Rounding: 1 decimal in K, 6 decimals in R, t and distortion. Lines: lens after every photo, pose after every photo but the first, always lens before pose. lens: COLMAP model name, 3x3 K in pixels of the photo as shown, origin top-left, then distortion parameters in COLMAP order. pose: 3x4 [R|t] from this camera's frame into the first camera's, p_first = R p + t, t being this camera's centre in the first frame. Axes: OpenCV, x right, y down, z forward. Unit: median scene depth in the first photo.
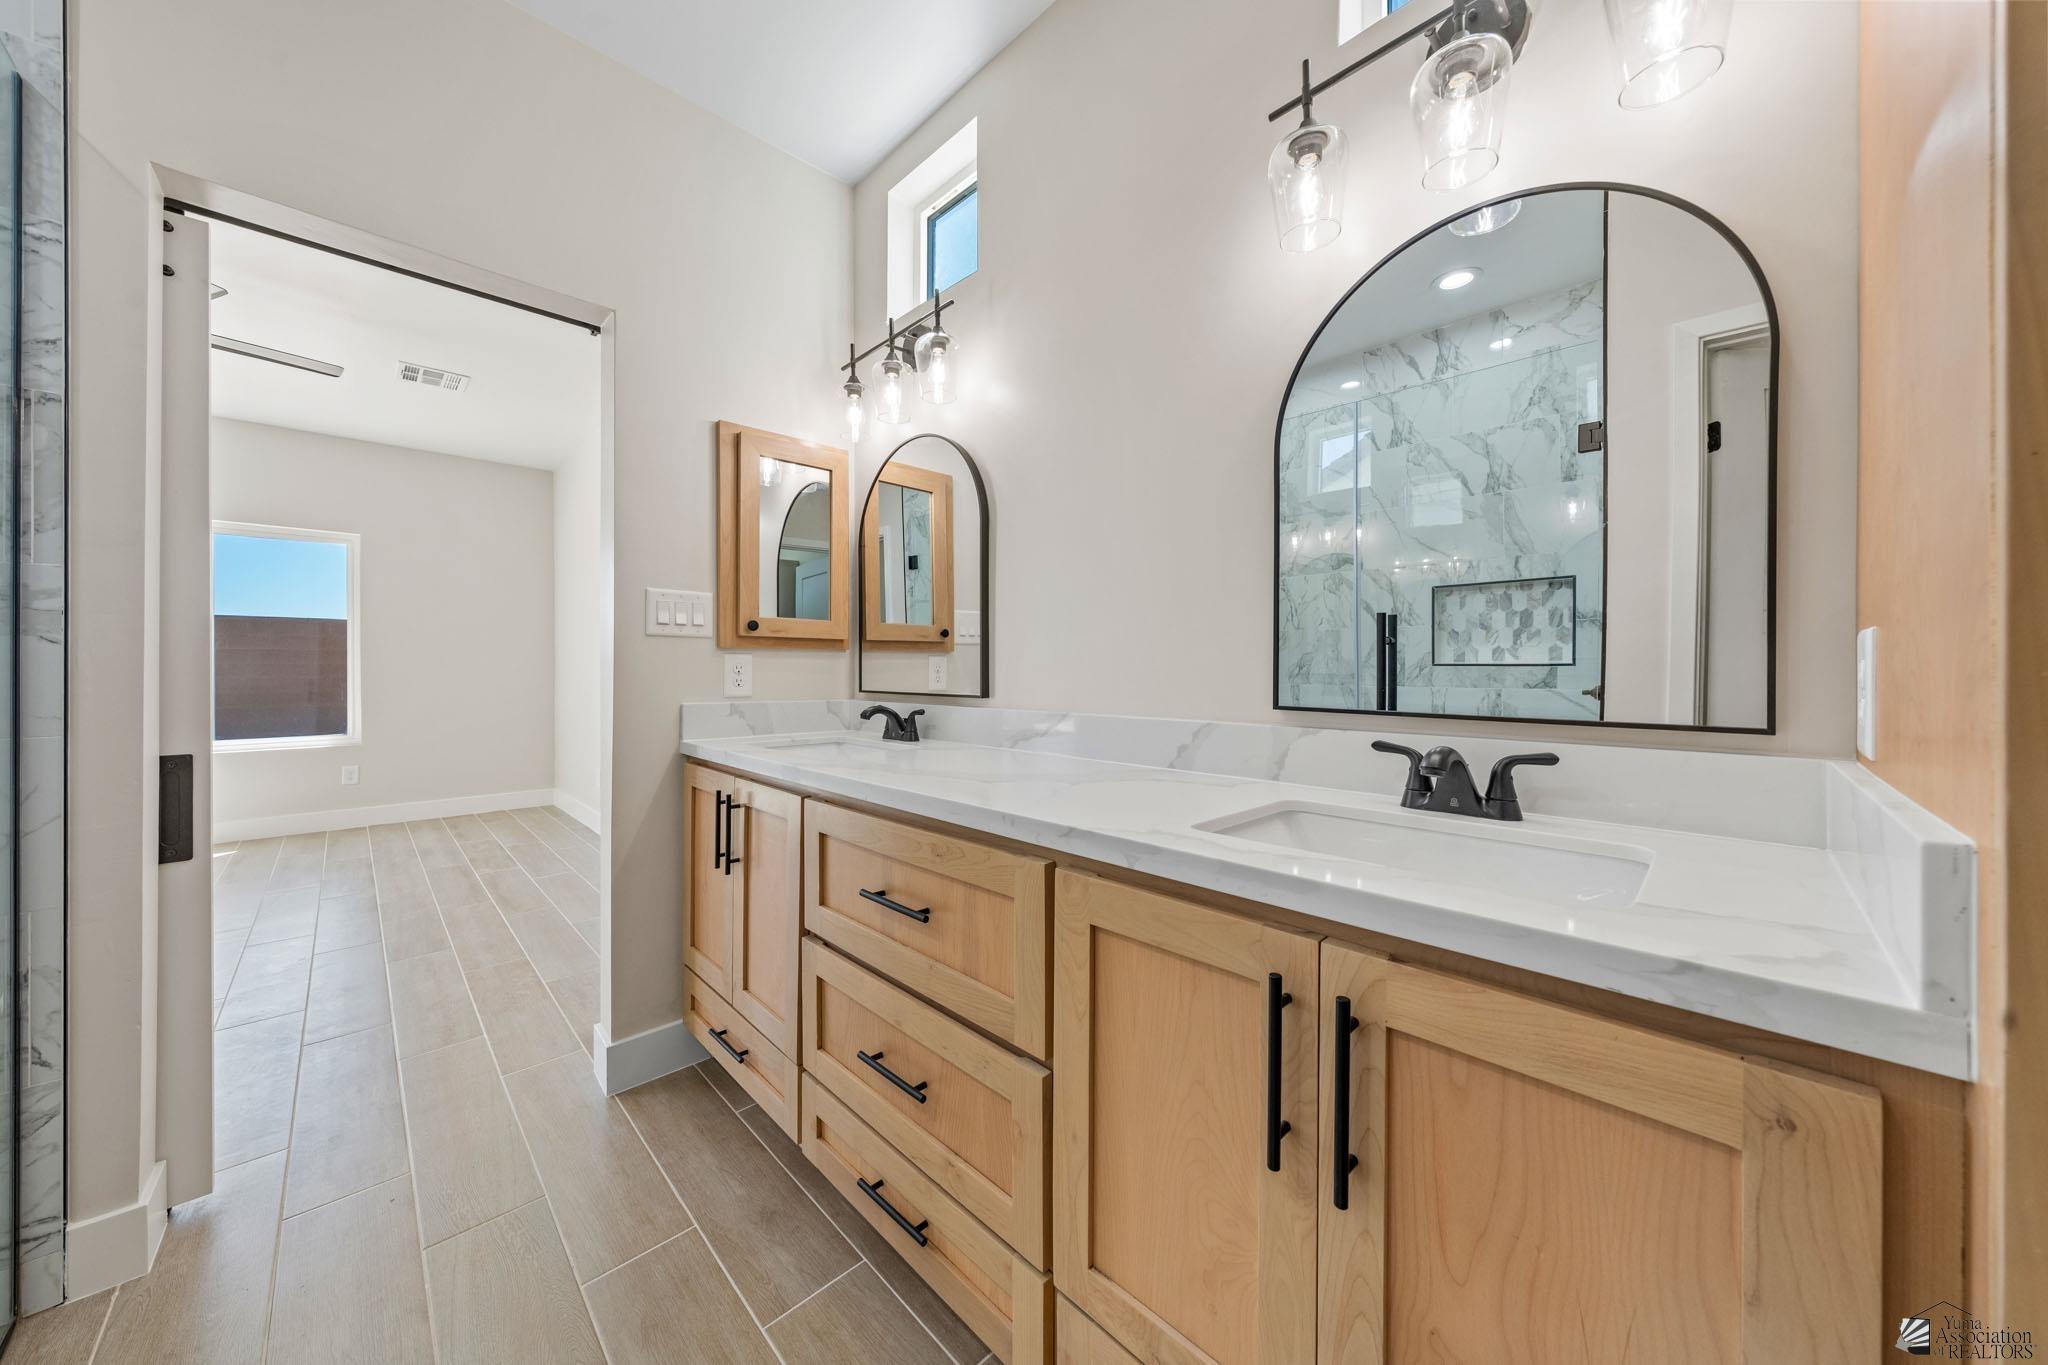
lens RADIAL K [[699.2, 0, 1004.8], [0, 699.2, 666.6], [0, 0, 1]] dist [-0.002043, 0.000360]
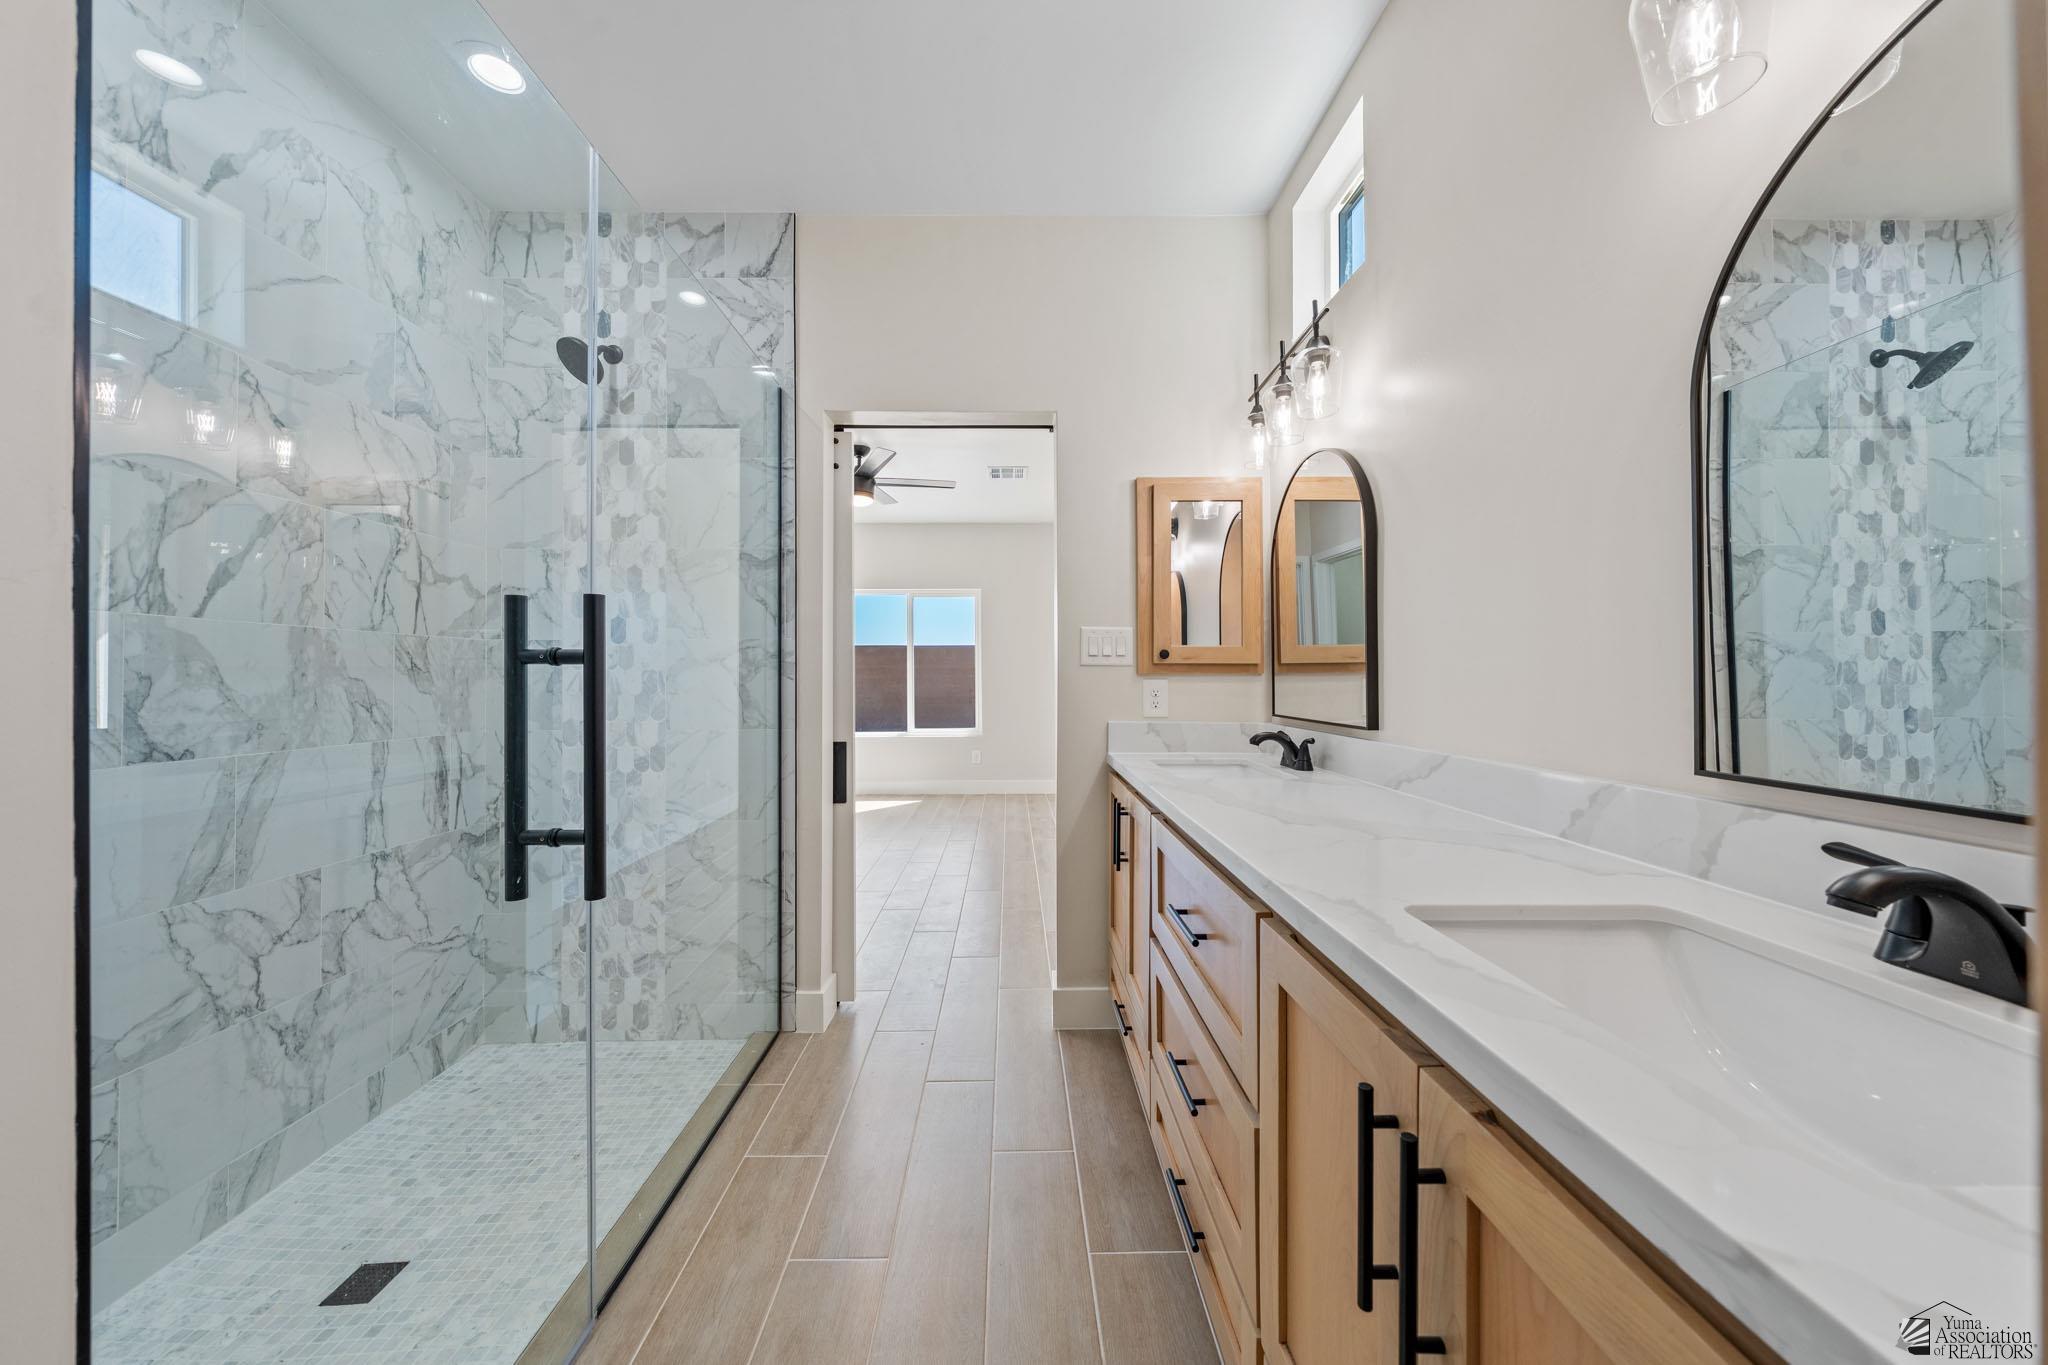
lens RADIAL K [[699.2, 0, 1013.8], [0, 699.2, 667.5], [0, 0, 1]] dist [-0.002043, 0.000360]
pose [[0.725898, -0.011497, -0.687706, 0.244965], [0.004847, 0.999921, -0.011600, -0.026764], [0.687785, 0.005087, 0.725896, 0.022044]]
